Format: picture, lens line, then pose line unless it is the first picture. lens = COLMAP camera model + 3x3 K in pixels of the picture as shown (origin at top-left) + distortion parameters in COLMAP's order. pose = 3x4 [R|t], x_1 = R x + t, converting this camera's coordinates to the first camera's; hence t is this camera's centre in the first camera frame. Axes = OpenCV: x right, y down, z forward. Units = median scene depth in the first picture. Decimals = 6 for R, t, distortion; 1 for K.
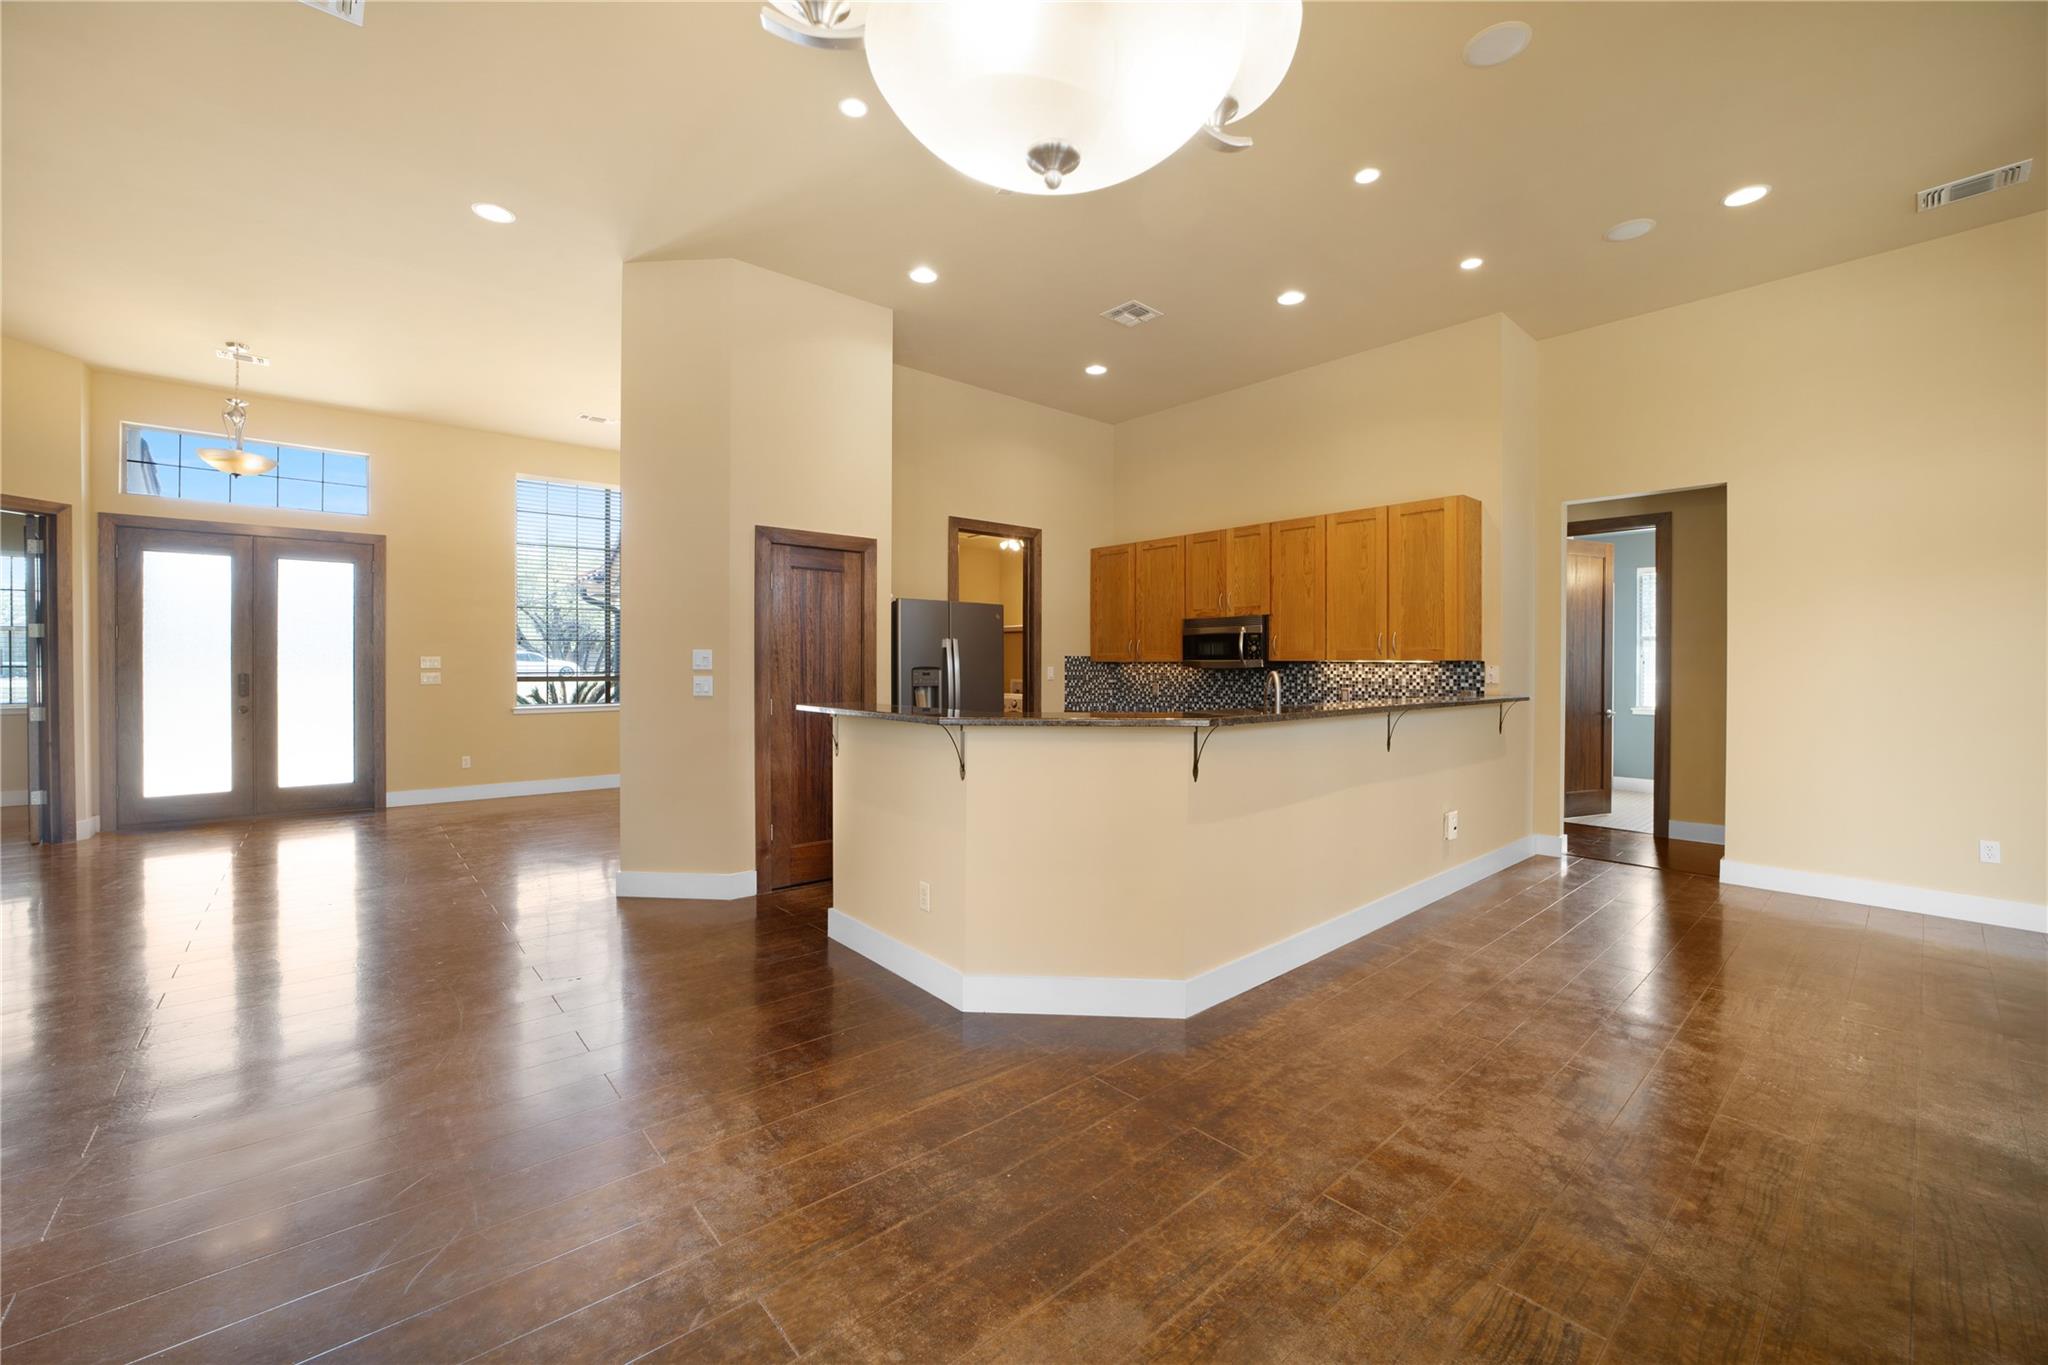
lens RADIAL K [[887.2, 0, 1033.5], [0, 887.2, 663.2], [0, 0, 1]] dist [0.011730, 0.000139]
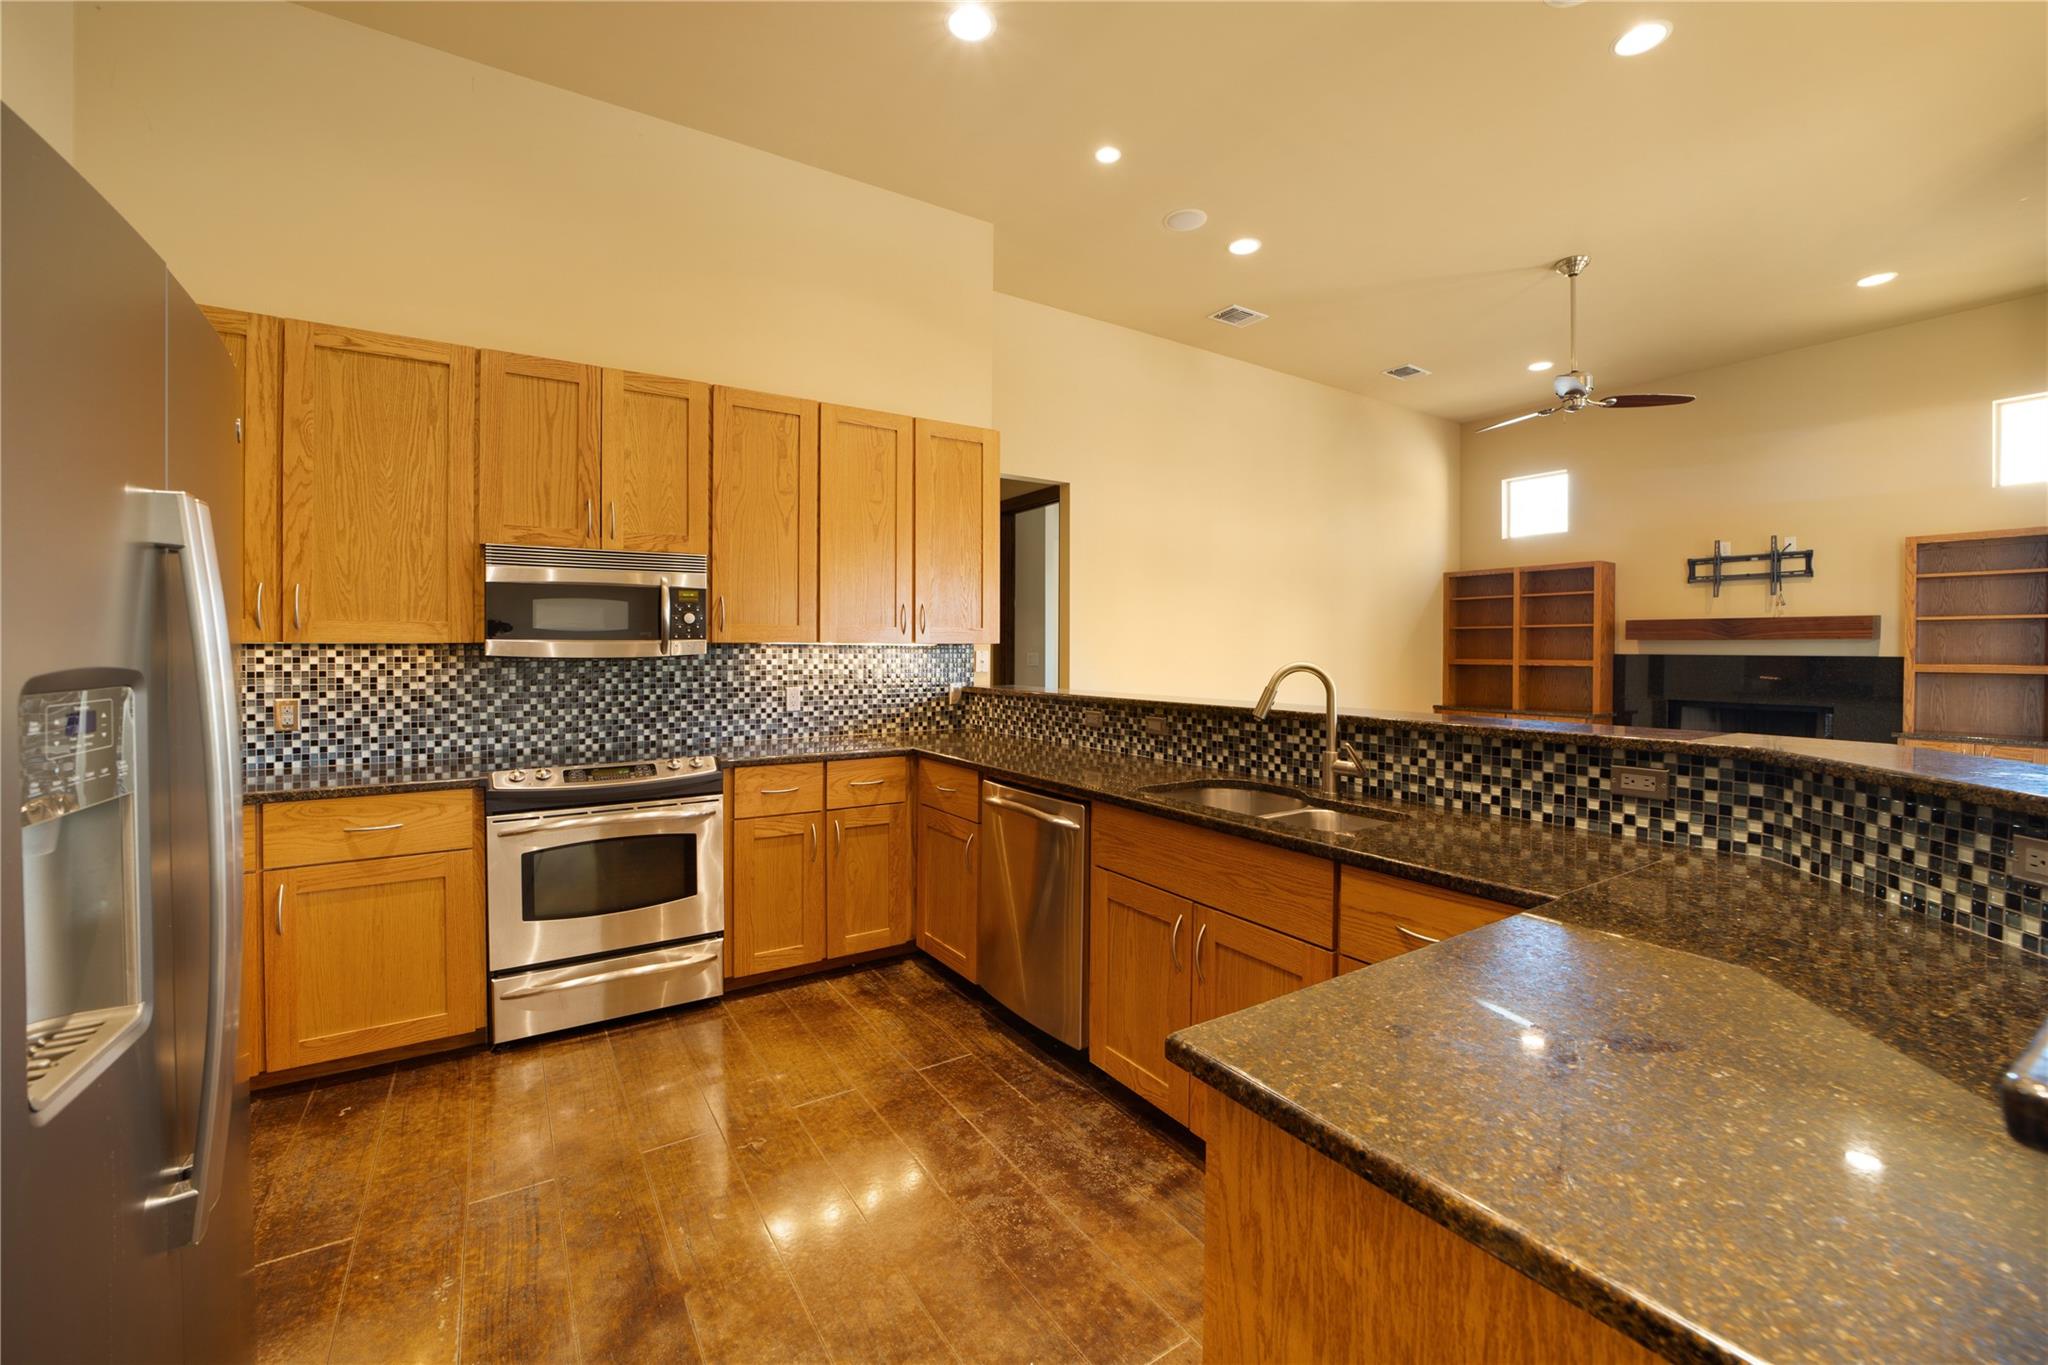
lens RADIAL K [[811.7, 0, 1018.9], [0, 811.7, 649.9], [0, 0, 1]] dist [-0.021485, 0.001975]
pose [[0.161359, 0.000082, 0.986896, -0.194050], [0.000901, 1.000000, -0.000230, 0.002105], [-0.986895, 0.000926, 0.161359, 0.771448]]
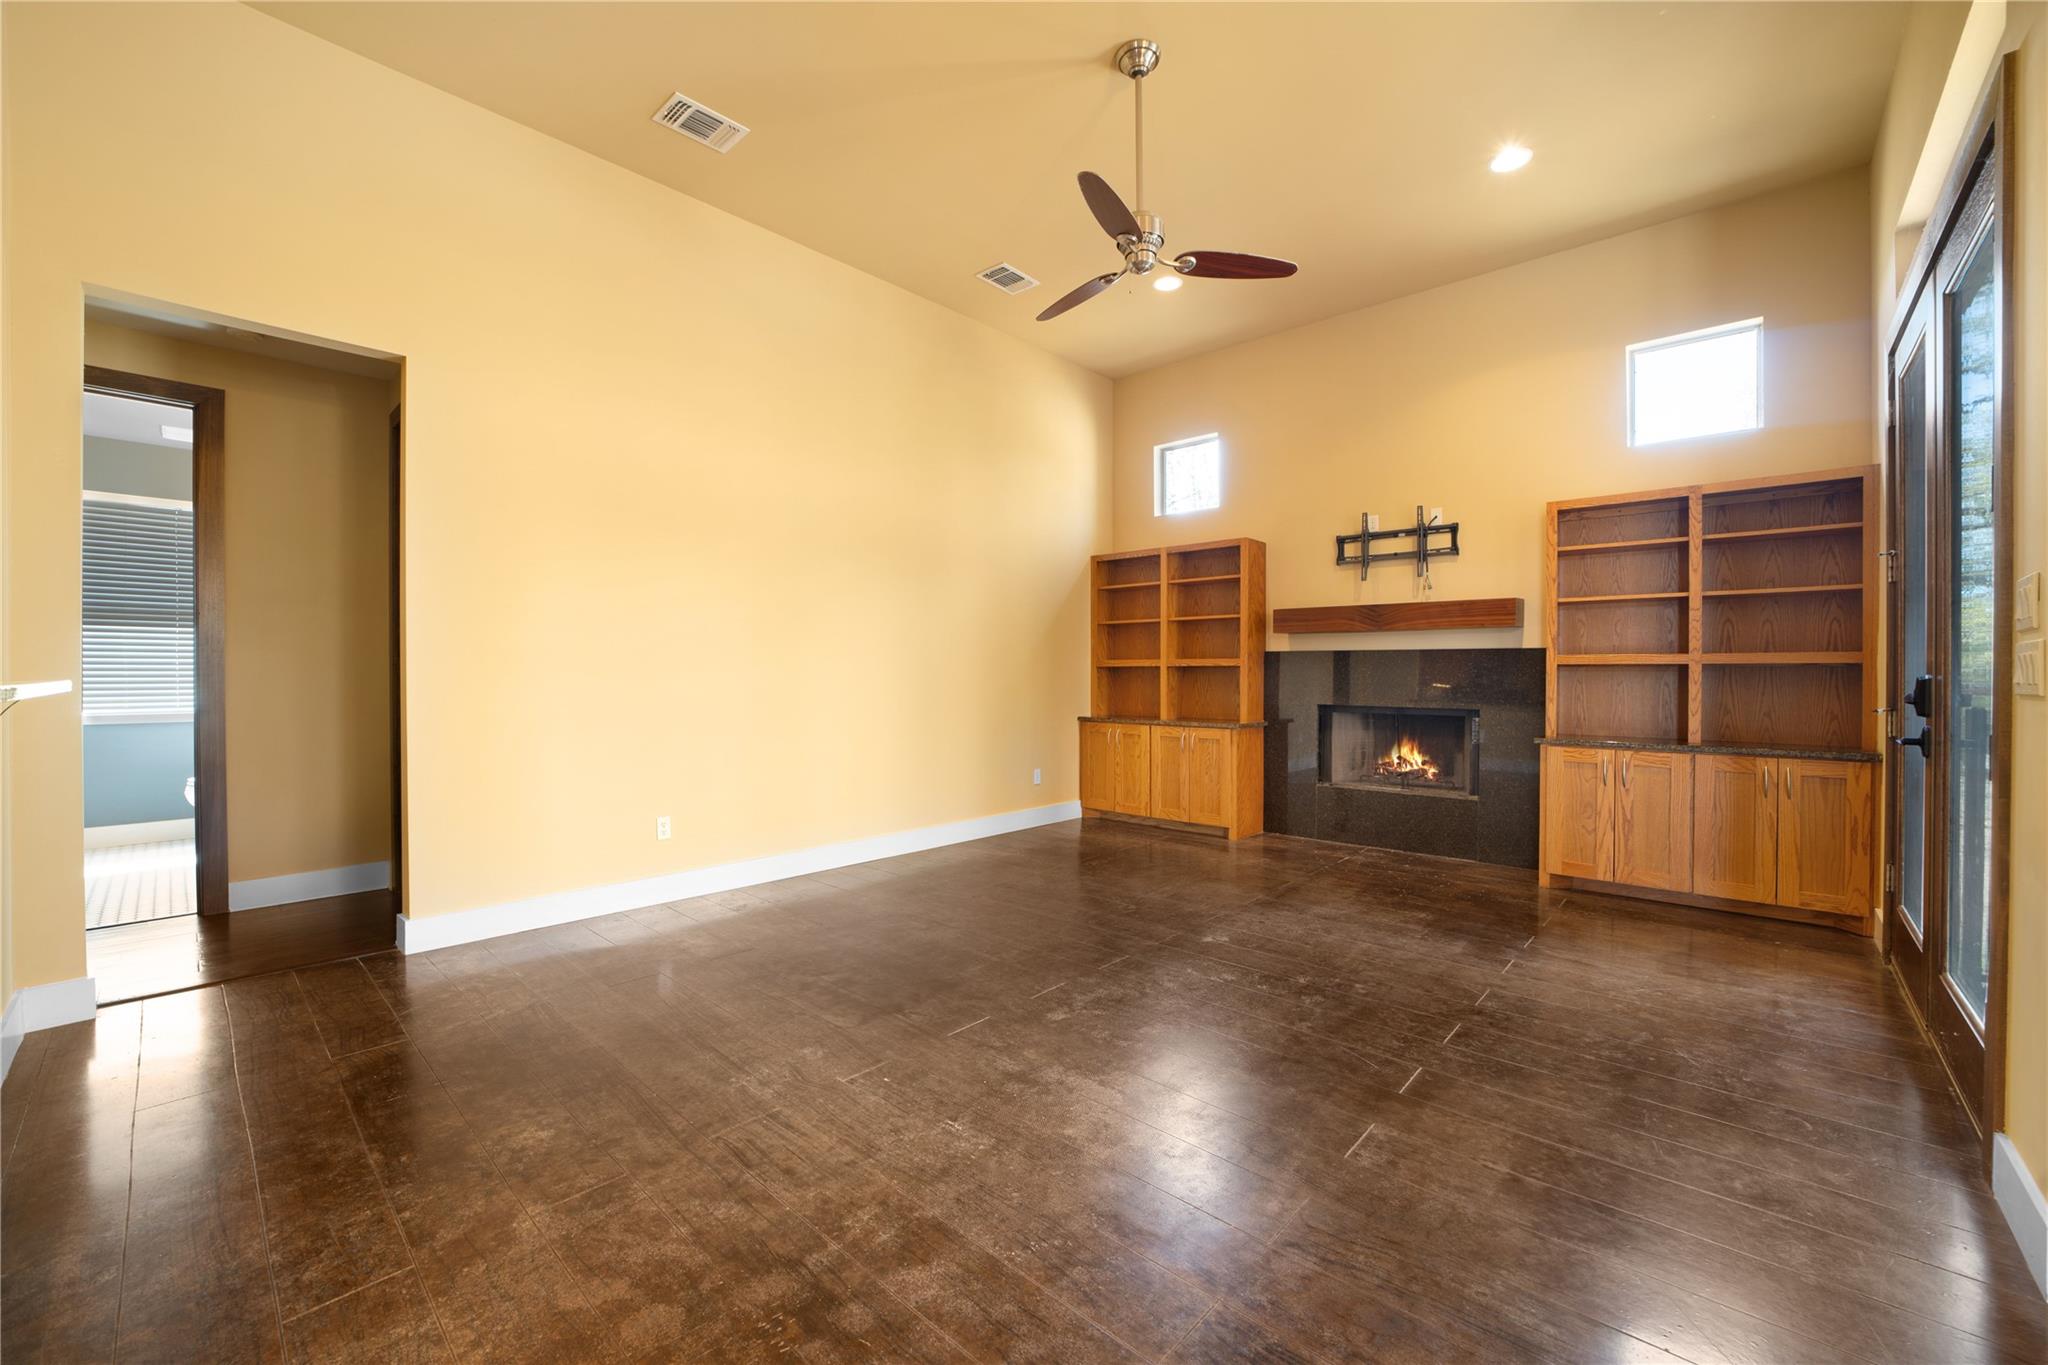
lens RADIAL K [[811.7, 0, 1015.4], [0, 811.7, 672.3], [0, 0, 1]] dist [-0.021485, 0.001975]
pose [[-0.073007, -0.004561, 0.997321, 0.119230], [0.003432, 0.999982, 0.004824, 0.027767], [-0.997325, 0.003775, -0.072990, 0.494030]]
